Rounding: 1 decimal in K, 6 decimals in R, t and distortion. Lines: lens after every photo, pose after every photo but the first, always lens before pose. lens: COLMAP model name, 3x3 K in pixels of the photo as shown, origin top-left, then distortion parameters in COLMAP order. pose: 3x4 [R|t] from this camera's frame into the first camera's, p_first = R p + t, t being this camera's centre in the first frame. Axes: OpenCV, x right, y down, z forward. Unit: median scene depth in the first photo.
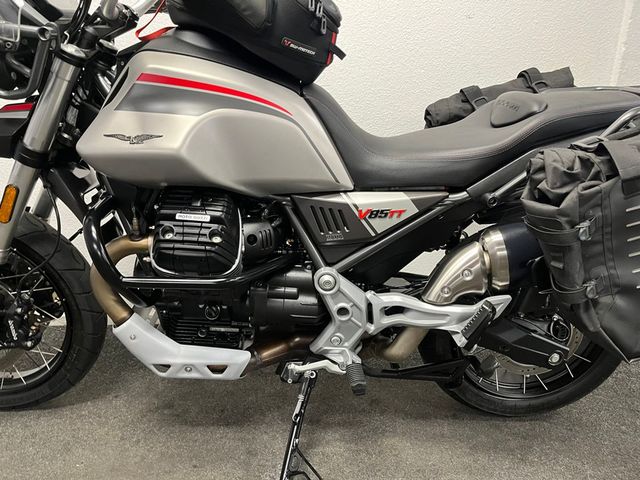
lens RADIAL K [[480.9, 0, 317.0], [0, 480.9, 240.5], [0, 0, 1]] dist [0.089064, -0.117118]
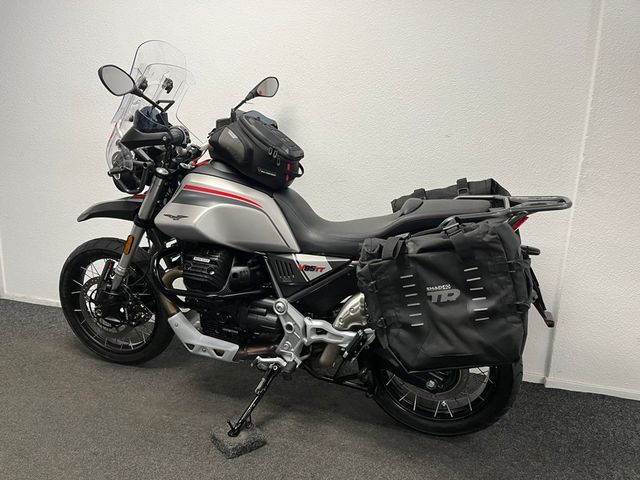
lens RADIAL K [[480.2, 0, 313.9], [0, 480.2, 240.4], [0, 0, 1]] dist [0.078540, -0.108854]
pose [[0.933225, 0.076757, -0.350999, 0.688809], [-0.117538, 0.988382, -0.096366, 0.006313], [0.339524, 0.131187, 0.931404, -0.513414]]
